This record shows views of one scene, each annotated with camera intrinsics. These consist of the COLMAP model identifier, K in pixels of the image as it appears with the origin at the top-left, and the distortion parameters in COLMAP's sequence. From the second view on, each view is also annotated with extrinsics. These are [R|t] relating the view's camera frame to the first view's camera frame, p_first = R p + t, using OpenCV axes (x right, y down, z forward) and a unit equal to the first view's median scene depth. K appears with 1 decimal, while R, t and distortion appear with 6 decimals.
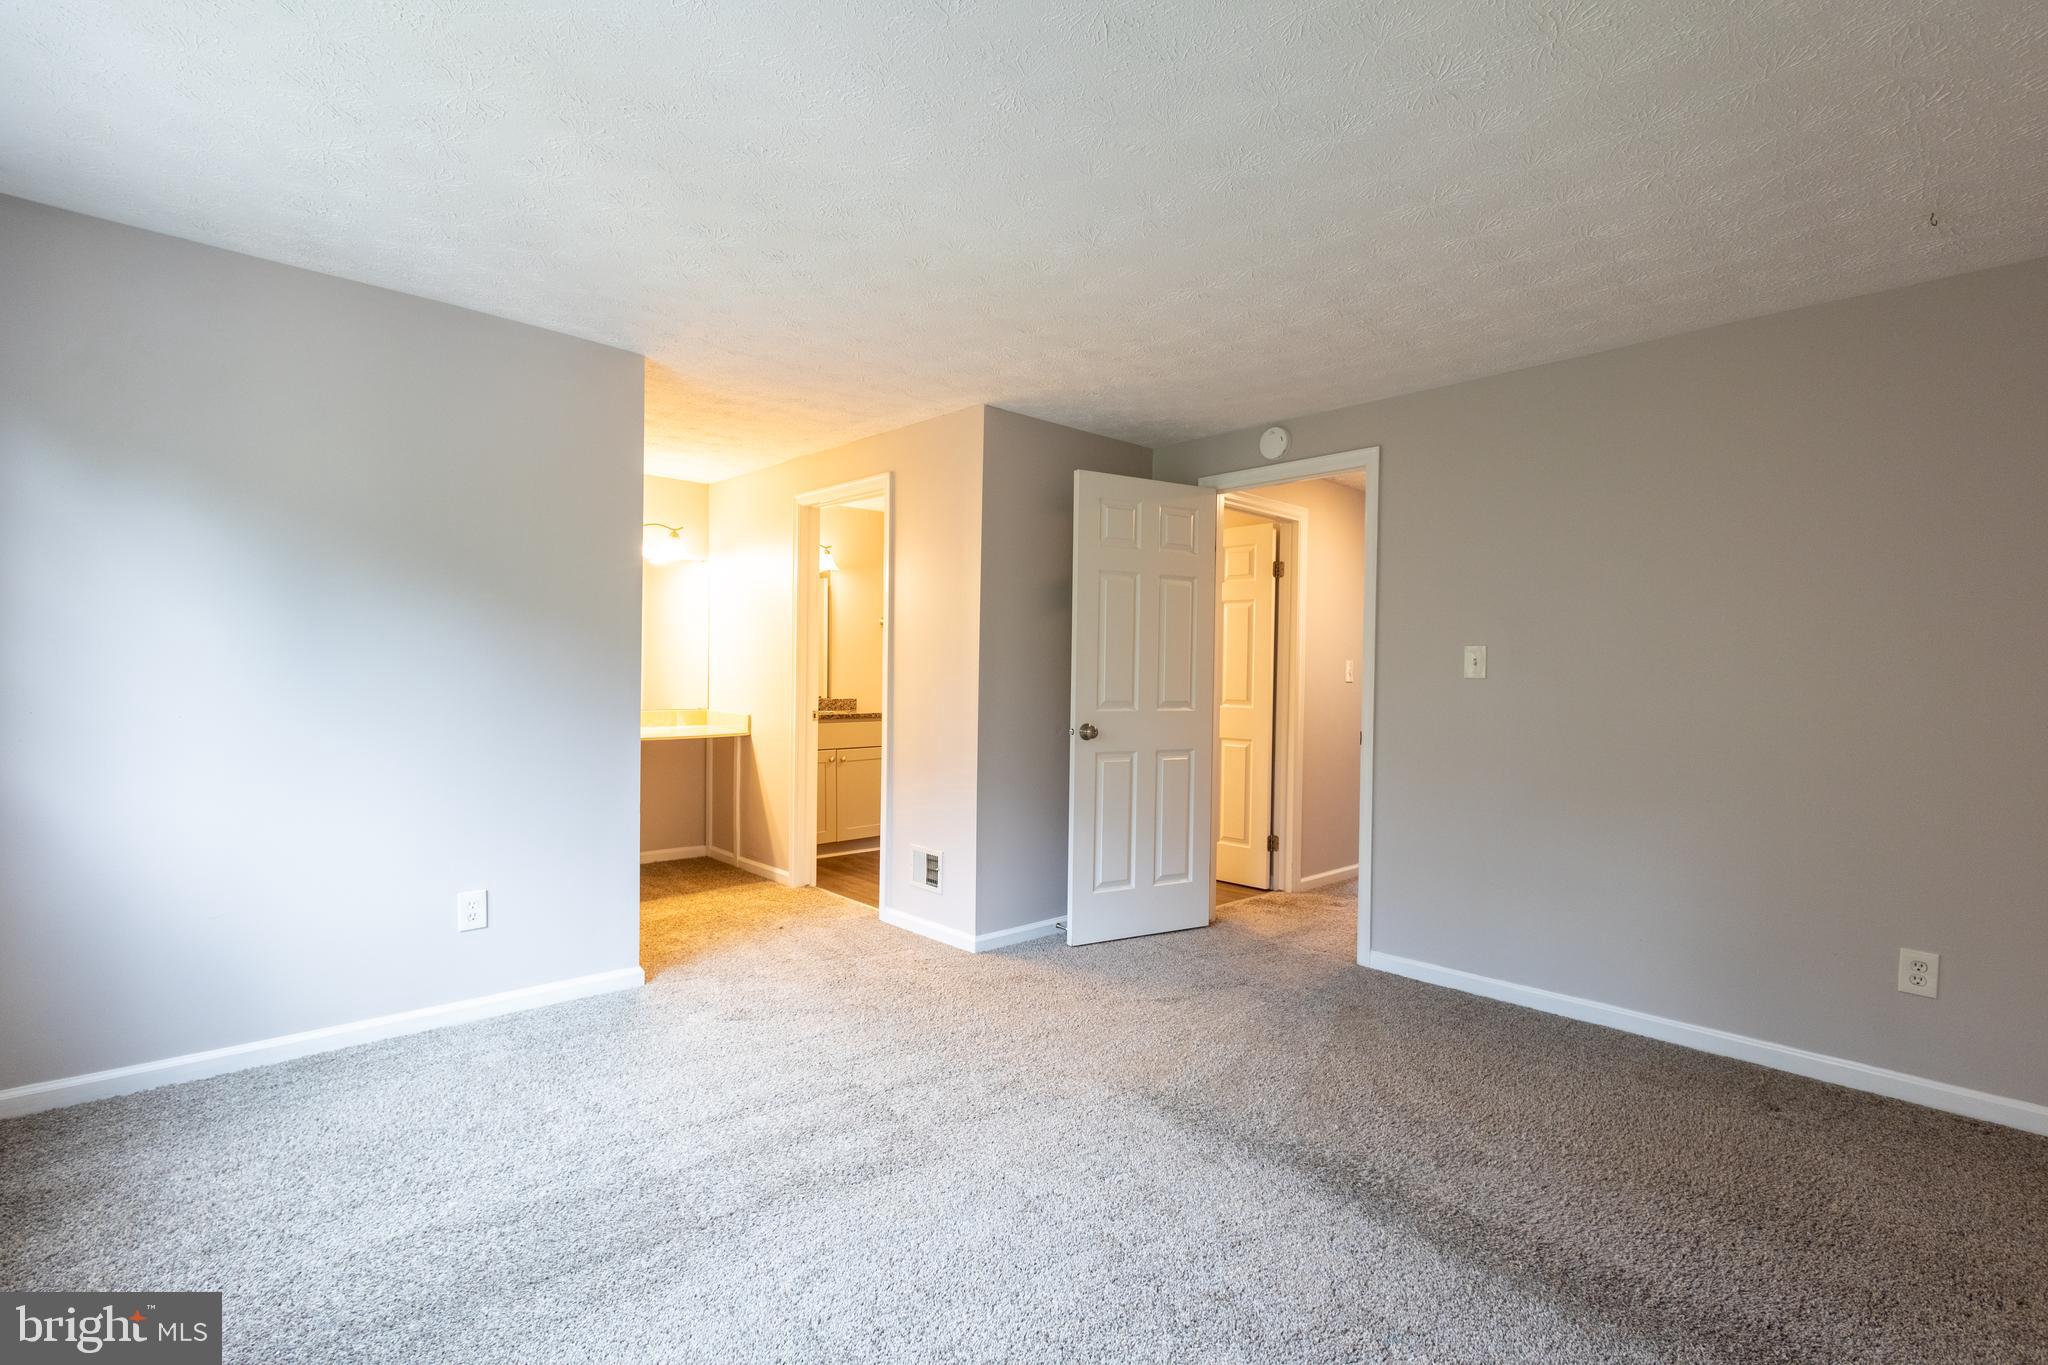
lens RADIAL K [[939.9, 0, 1024.9], [0, 939.9, 680.8], [0, 0, 1]] dist [0.003629, 0.000481]
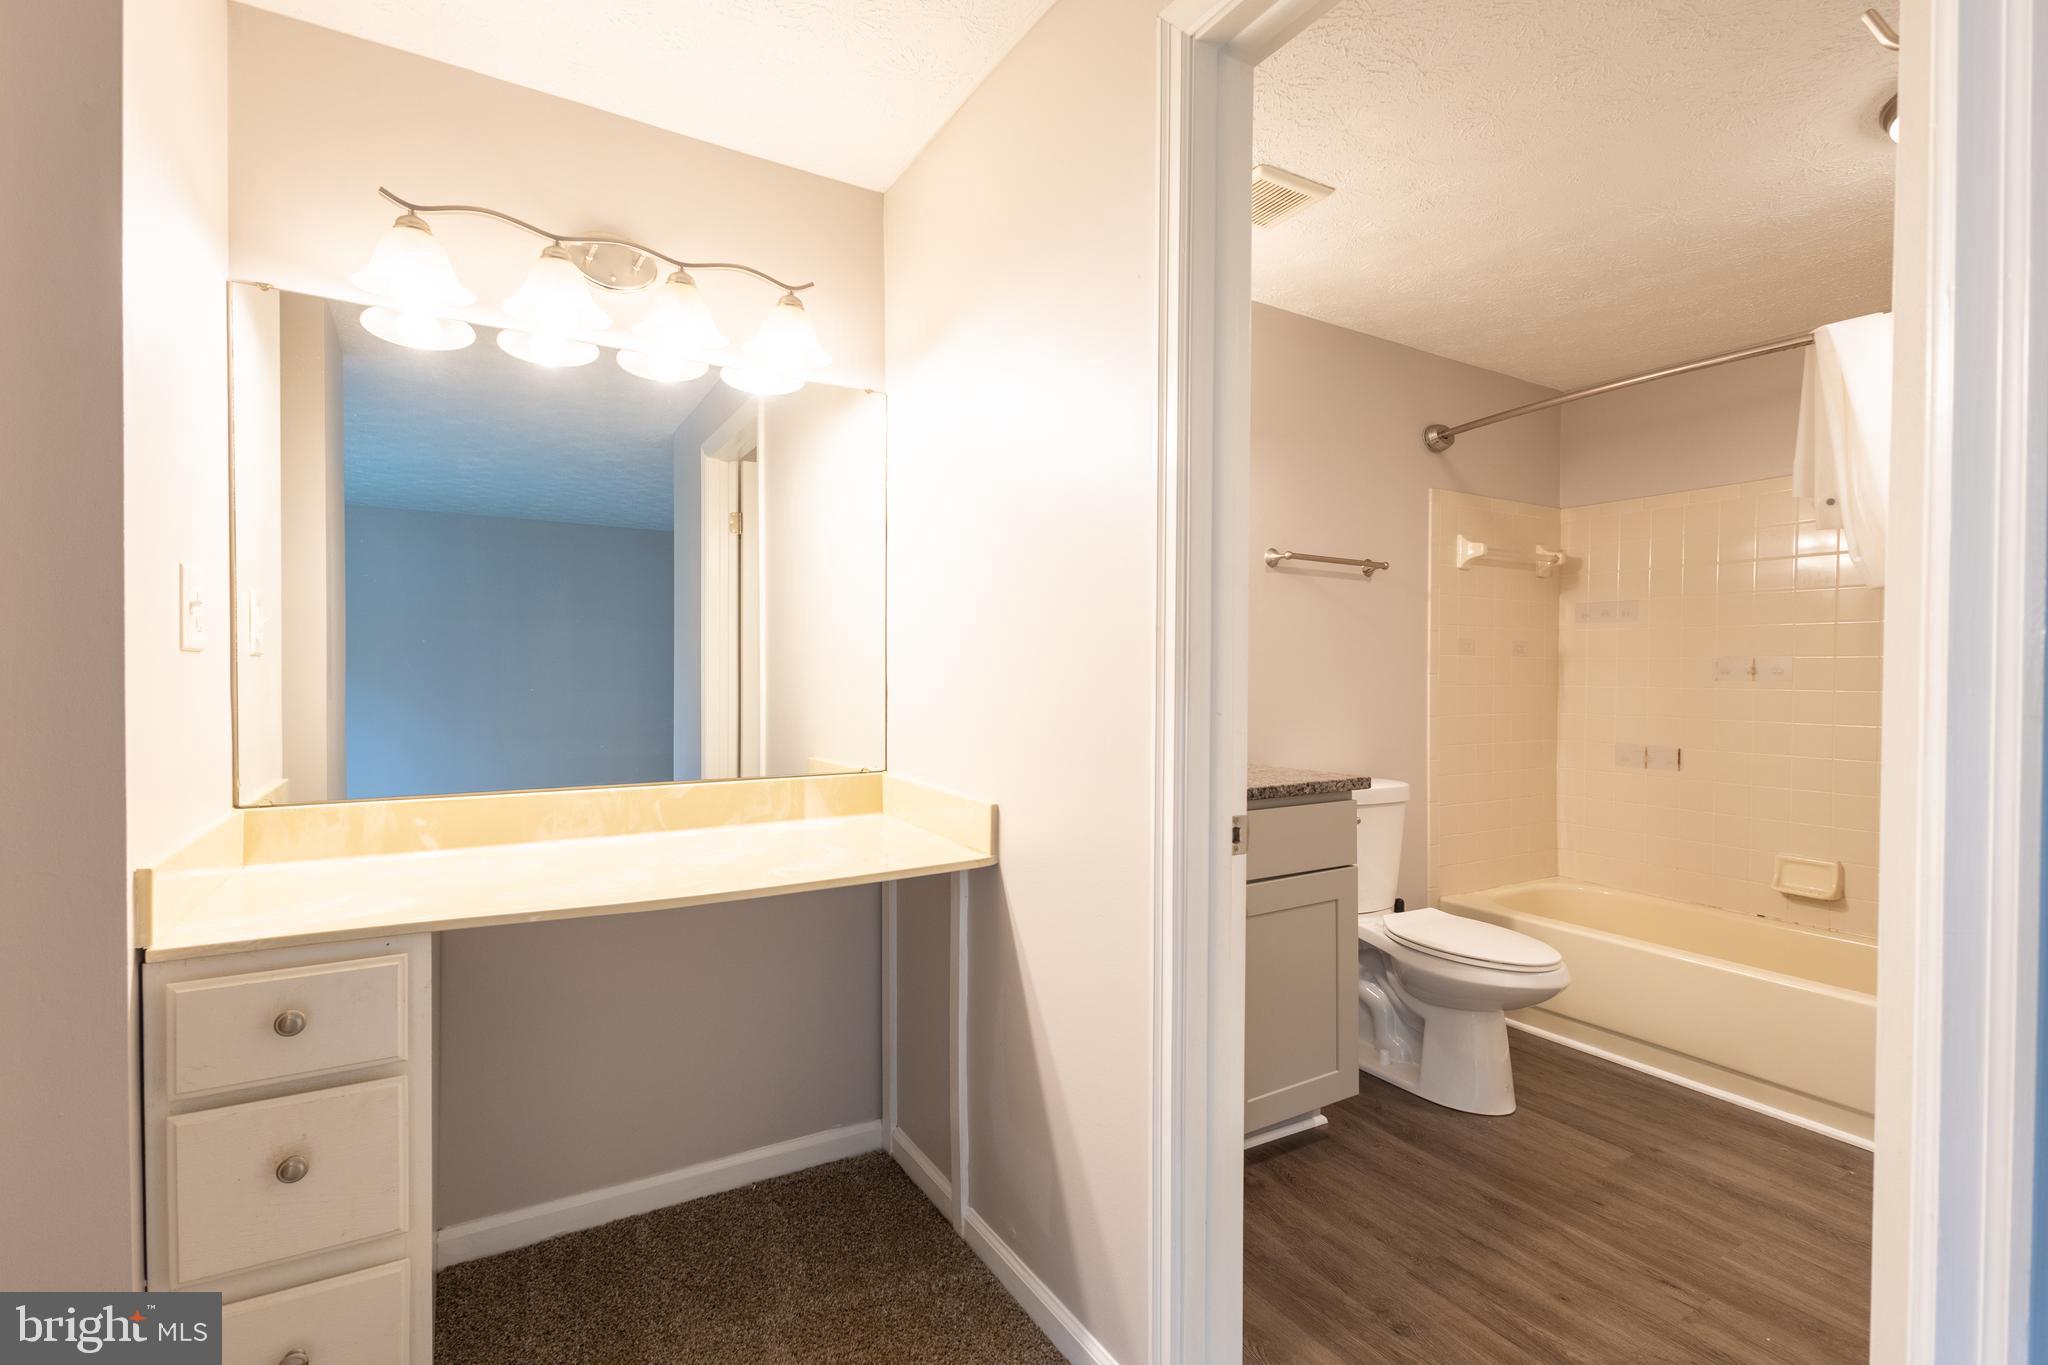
lens RADIAL K [[919.5, 0, 1025.7], [0, 919.5, 690.5], [0, 0, 1]] dist [0.005354, 0.000561]
pose [[0.976828, -0.002207, -0.214015, -0.209327], [0.004681, 0.999928, 0.011052, -0.007268], [0.213975, -0.011797, 0.976768, 0.674611]]
